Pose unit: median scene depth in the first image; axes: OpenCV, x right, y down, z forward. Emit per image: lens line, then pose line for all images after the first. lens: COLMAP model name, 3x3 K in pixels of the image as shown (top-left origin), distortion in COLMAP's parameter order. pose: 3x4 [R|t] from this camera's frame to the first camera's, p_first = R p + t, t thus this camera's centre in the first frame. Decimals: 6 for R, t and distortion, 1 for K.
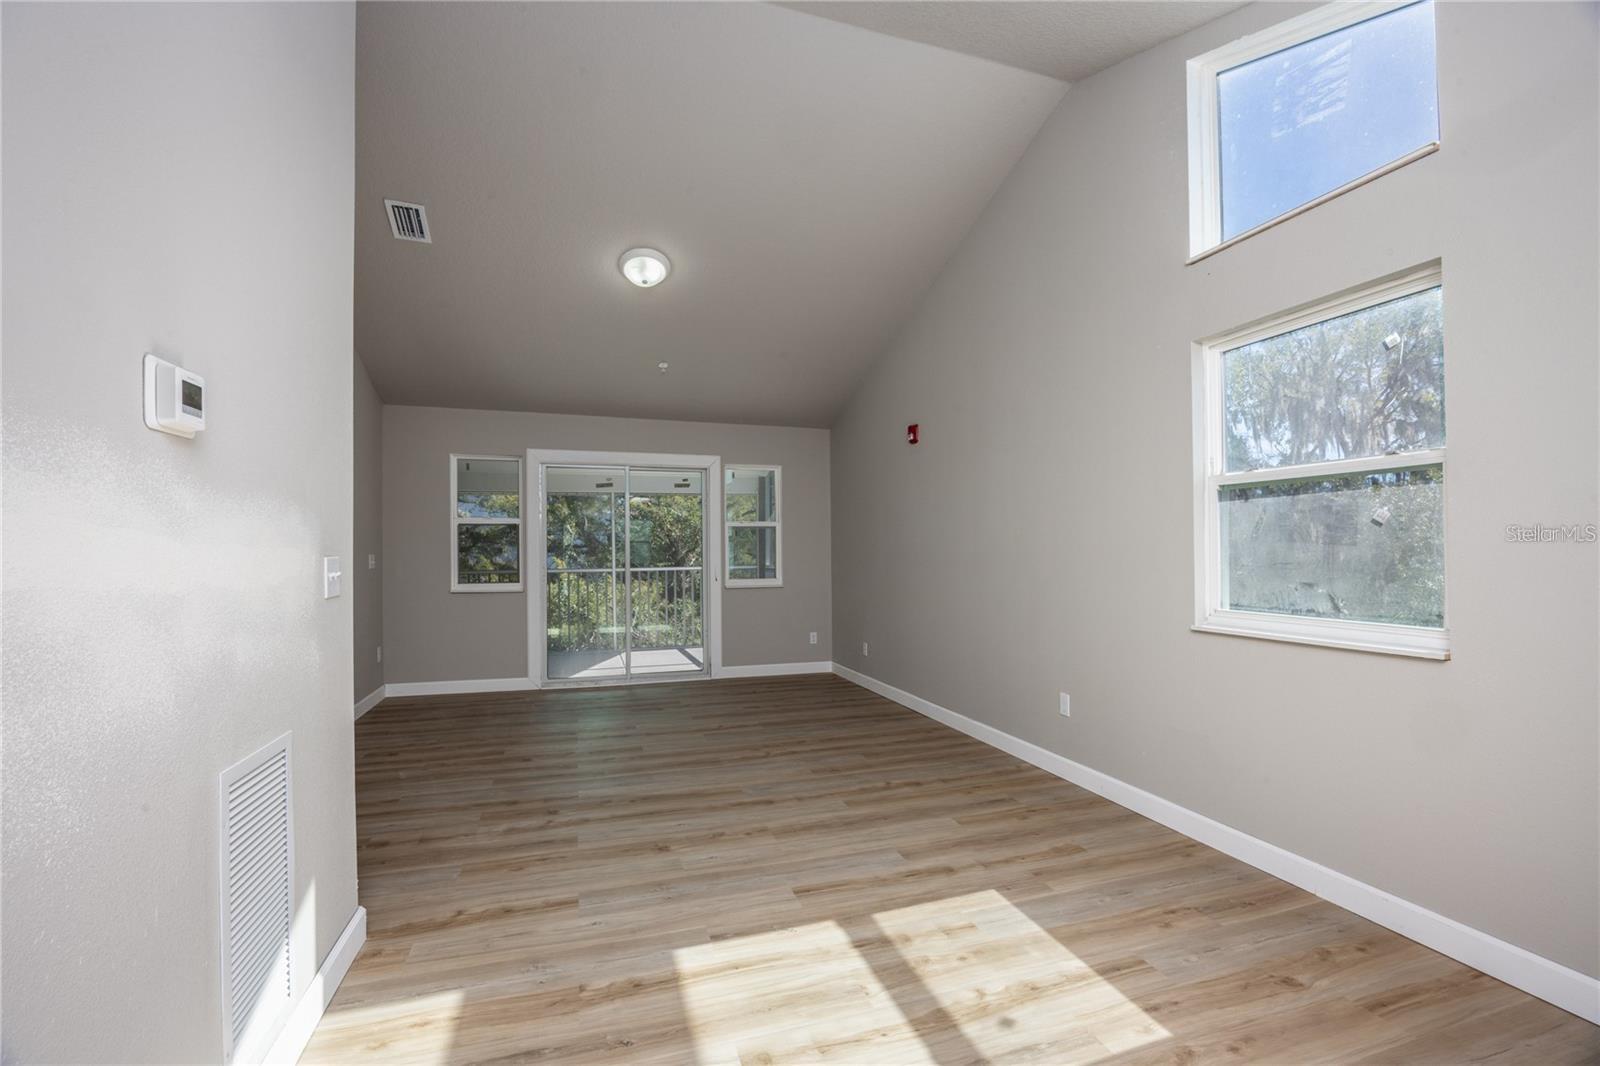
lens RADIAL K [[688.1, 0, 801.7], [0, 688.1, 548.5], [0, 0, 1]] dist [-0.018169, 0.000538]
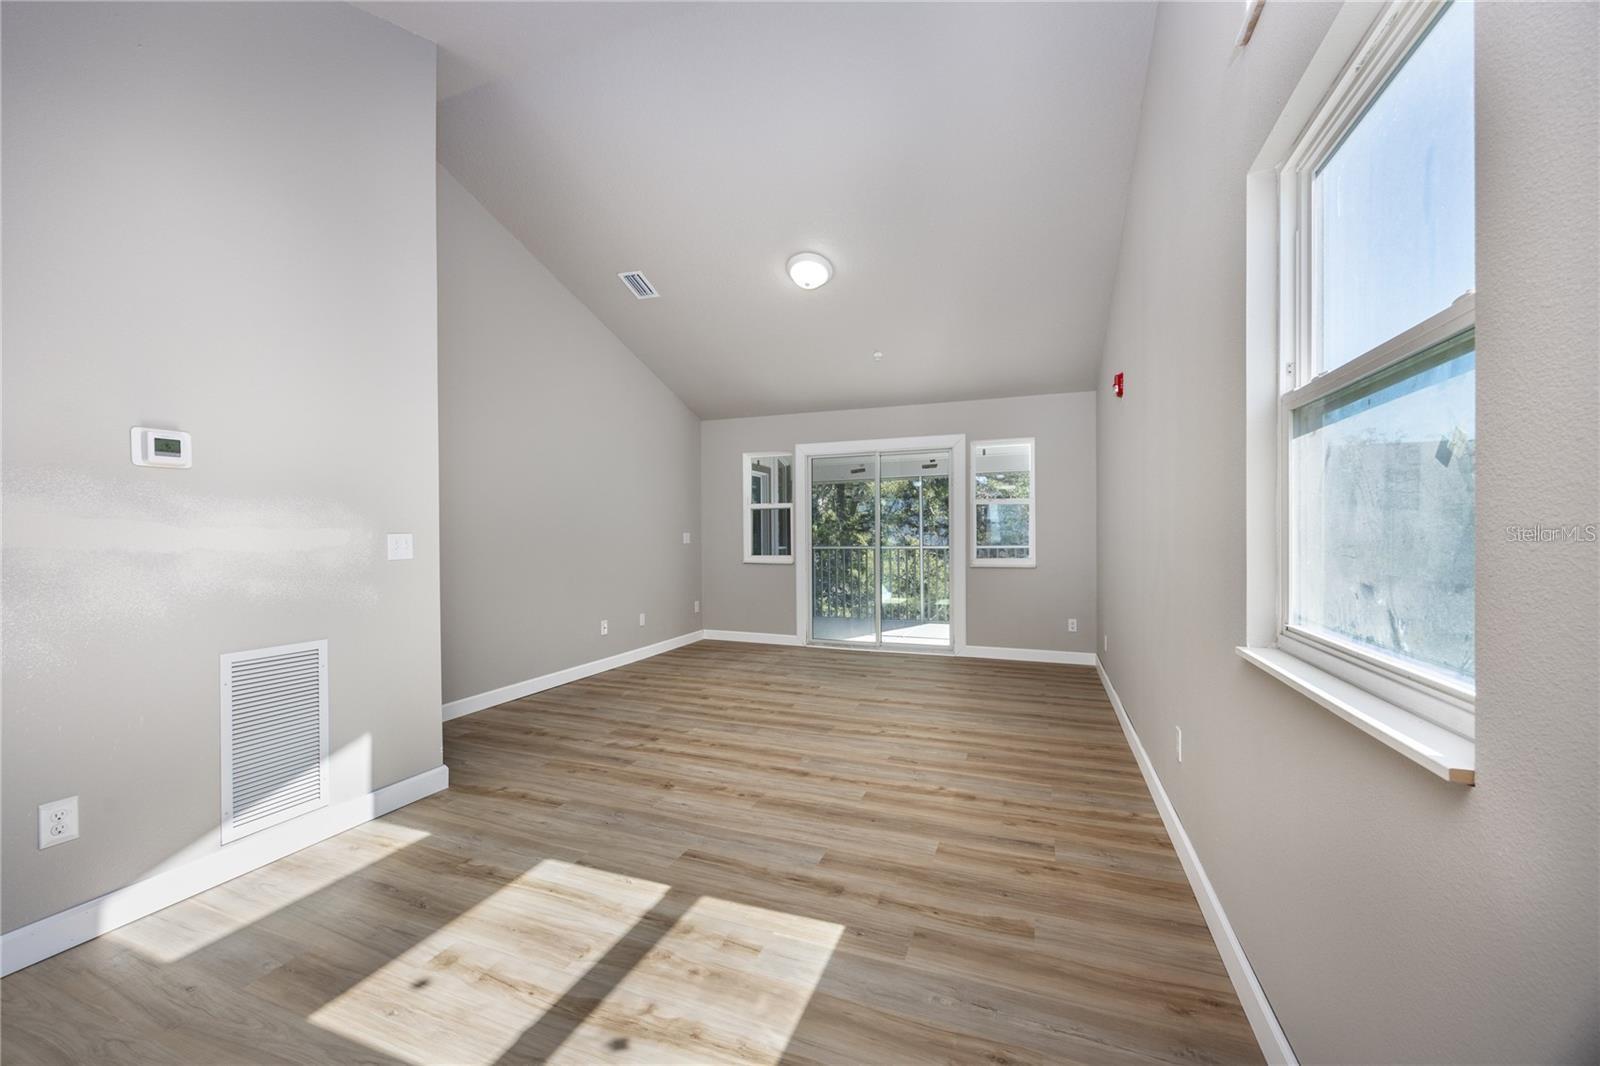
lens RADIAL K [[628.6, 0, 791.0], [0, 628.6, 540.3], [0, 0, 1]] dist [0.002871, -0.001123]
pose [[0.769754, 0.006676, -0.638306, 0.527490], [0.005571, 0.999837, 0.017175, 0.004773], [0.638317, -0.016777, 0.769591, 0.268675]]
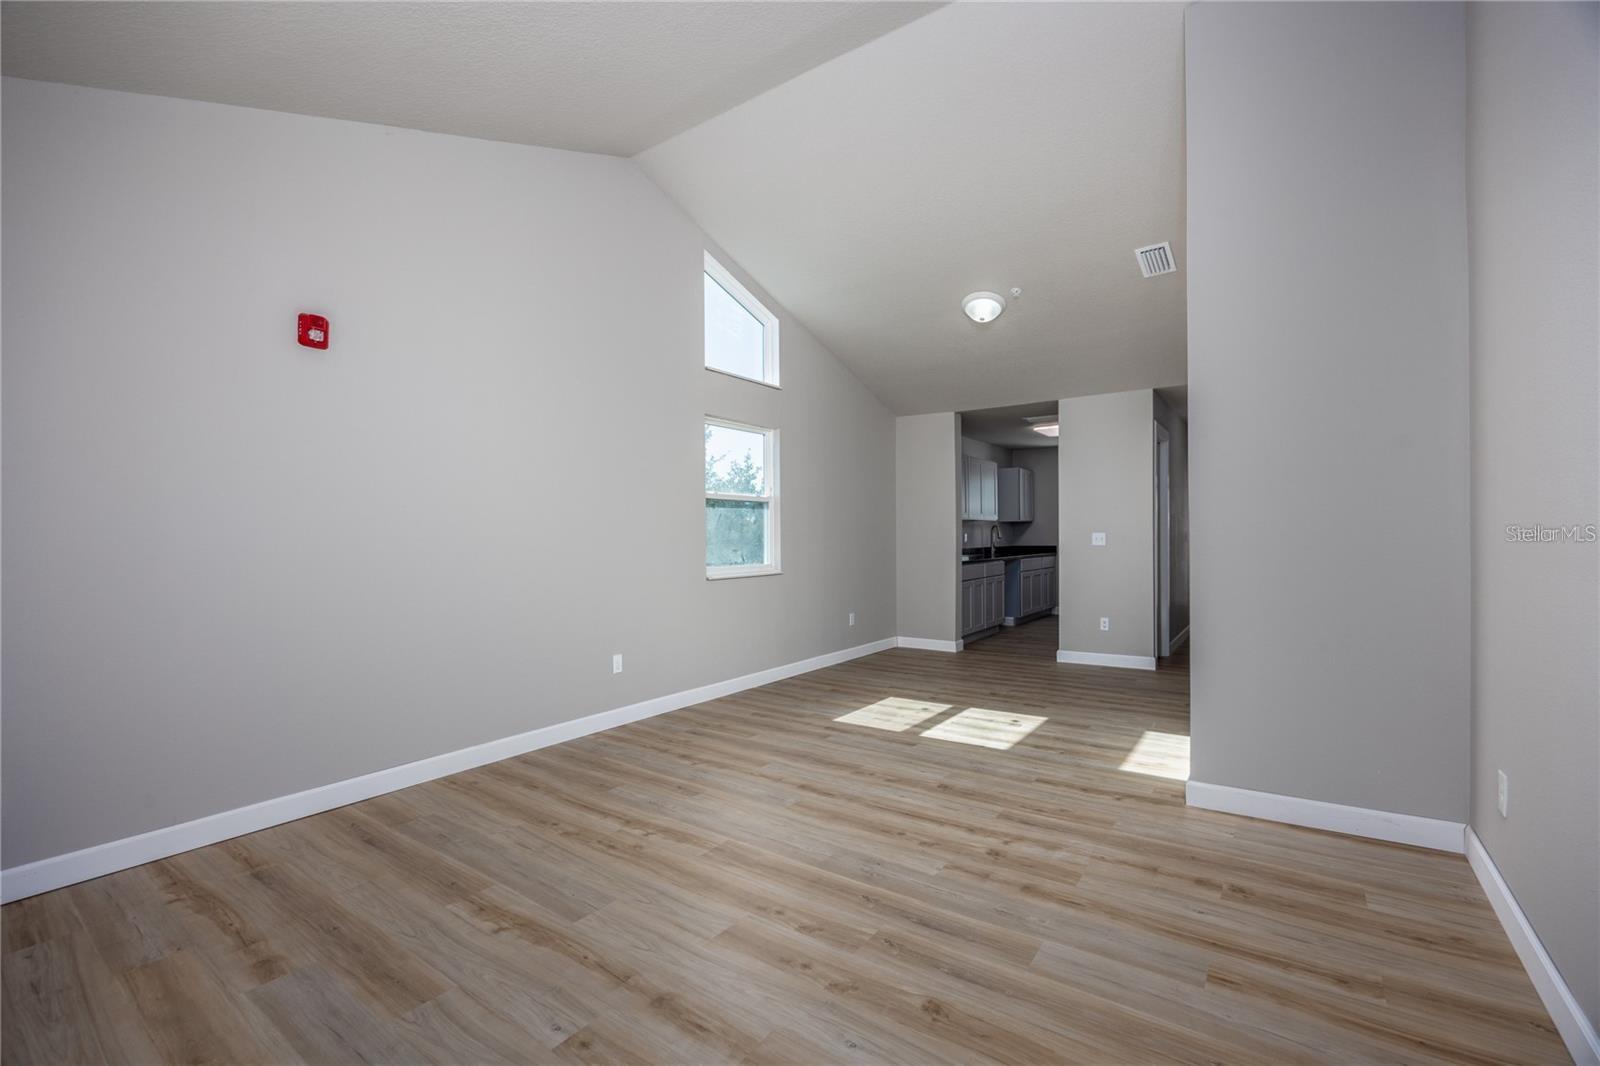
lens RADIAL K [[688.1, 0, 803.0], [0, 688.1, 536.6], [0, 0, 1]] dist [-0.018169, 0.000538]
pose [[-0.594855, 0.009619, 0.803775, -0.830454], [0.007525, 0.999951, -0.006397, 0.017865], [-0.803798, 0.002243, -0.594899, 1.566106]]
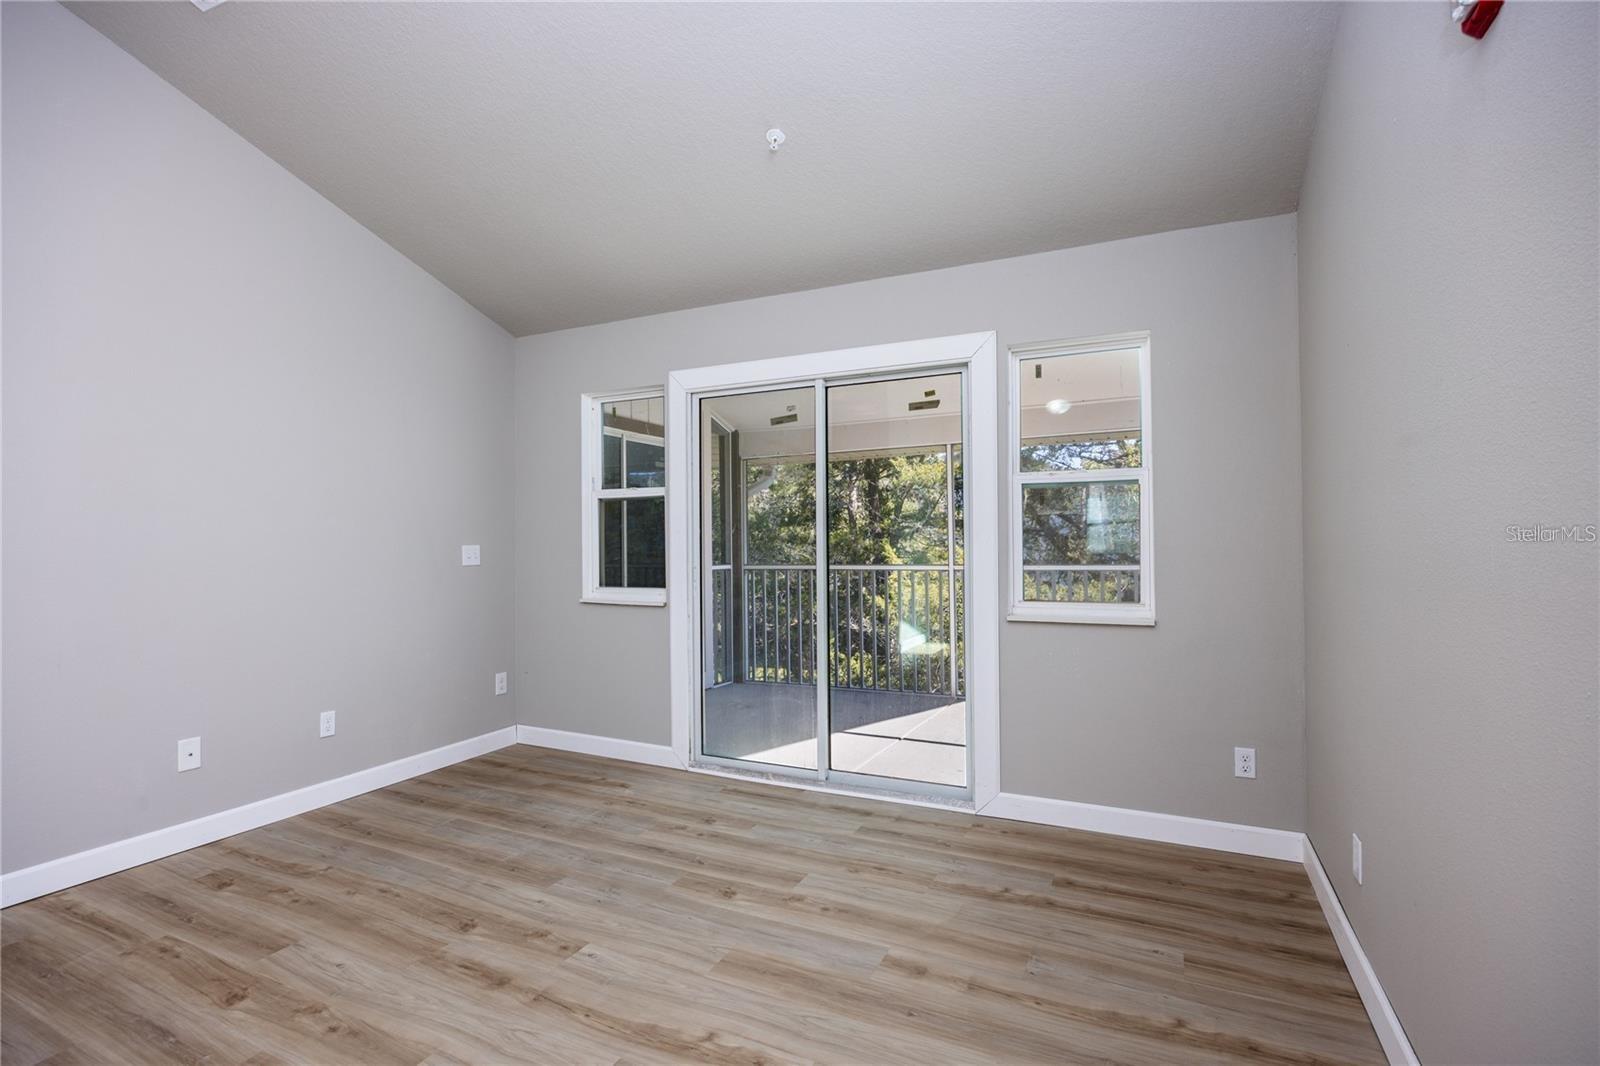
lens RADIAL K [[750.4, 0, 799.5], [0, 750.4, 541.5], [0, 0, 1]] dist [-0.009521, -0.000409]
pose [[0.722671, -0.000433, -0.691192, 0.258196], [0.008170, 0.999935, 0.007915, 0.001624], [0.691143, -0.011367, 0.722628, 1.074645]]
